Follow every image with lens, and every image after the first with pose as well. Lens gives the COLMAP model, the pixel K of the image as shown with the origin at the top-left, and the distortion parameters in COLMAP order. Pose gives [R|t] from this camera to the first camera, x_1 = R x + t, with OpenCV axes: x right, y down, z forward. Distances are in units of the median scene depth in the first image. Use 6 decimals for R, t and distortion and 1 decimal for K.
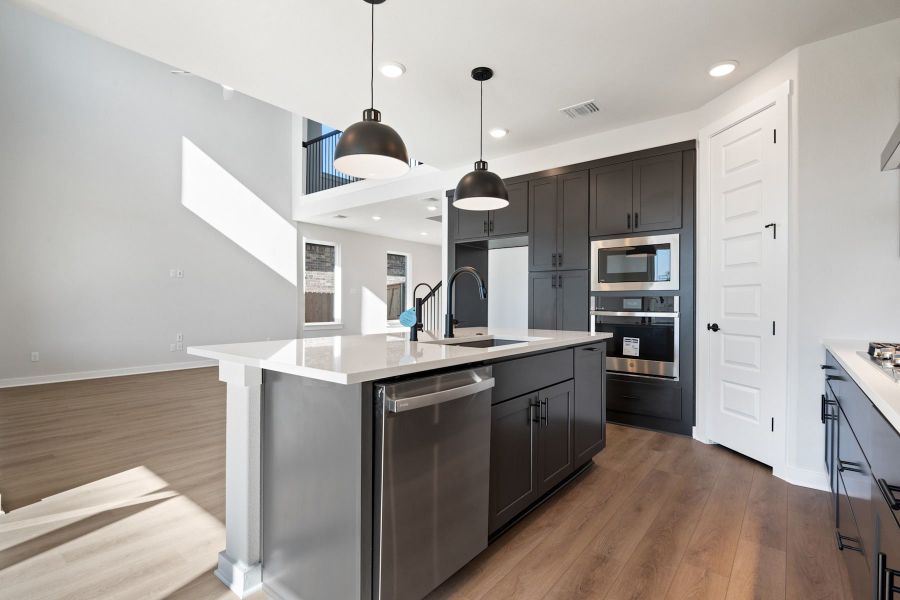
lens RADIAL K [[432.5, 0, 450.0], [0, 432.5, 300.0], [0, 0, 1]] dist [0.013074, -0.000452]
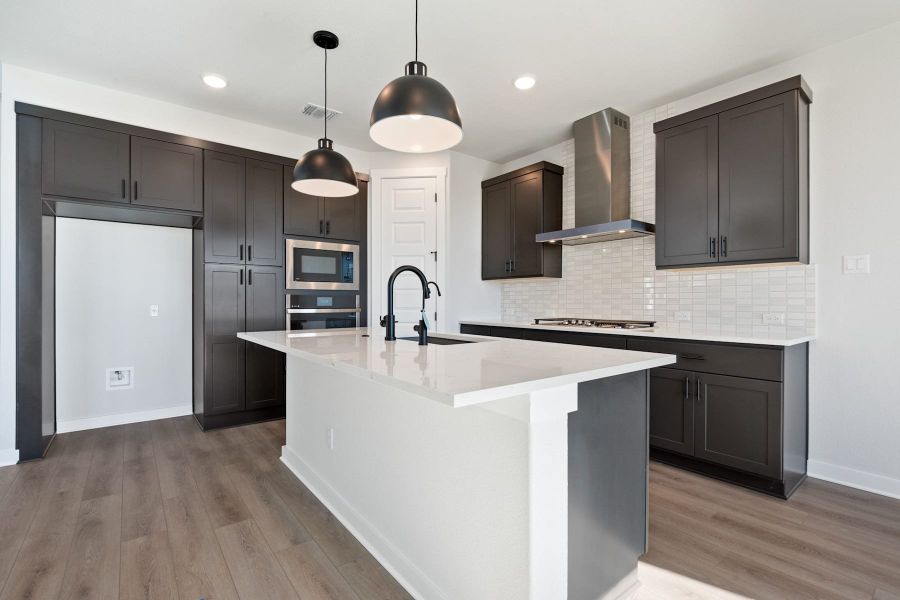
lens RADIAL K [[408.1, 0, 450.0], [0, 408.1, 300.0], [0, 0, 1]] dist [-0.002591, -0.000562]
pose [[0.229673, -0.001905, 0.973266, -0.540228], [-0.006692, 0.999971, 0.003537, -0.001296], [-0.973245, -0.007325, 0.229653, 0.457680]]
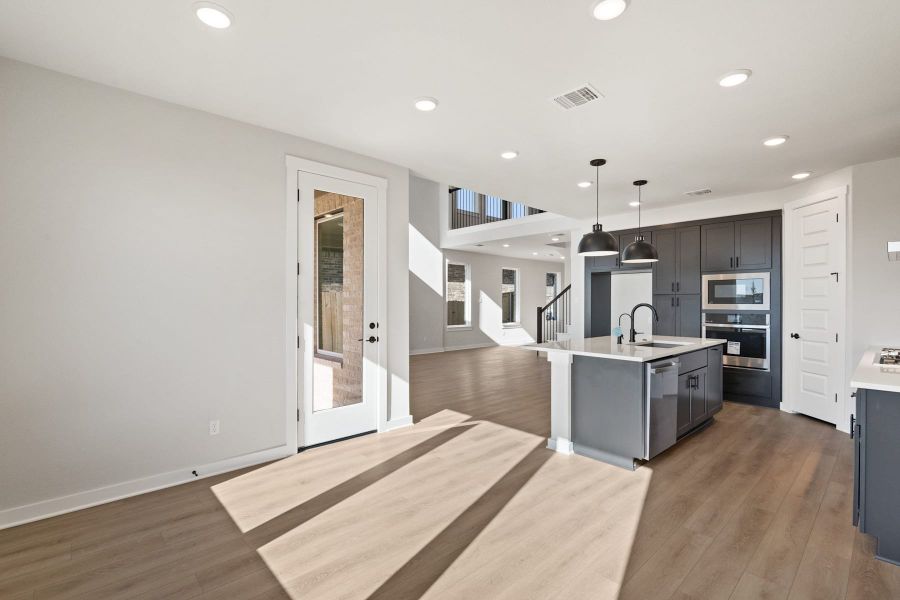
lens RADIAL K [[408.1, 0, 450.0], [0, 408.1, 300.0], [0, 0, 1]] dist [-0.002591, -0.000562]
pose [[0.987686, -0.002253, -0.156436, -0.323425], [0.002461, 0.999996, 0.001138, -0.060324], [0.156433, -0.001509, 0.987687, -0.528559]]
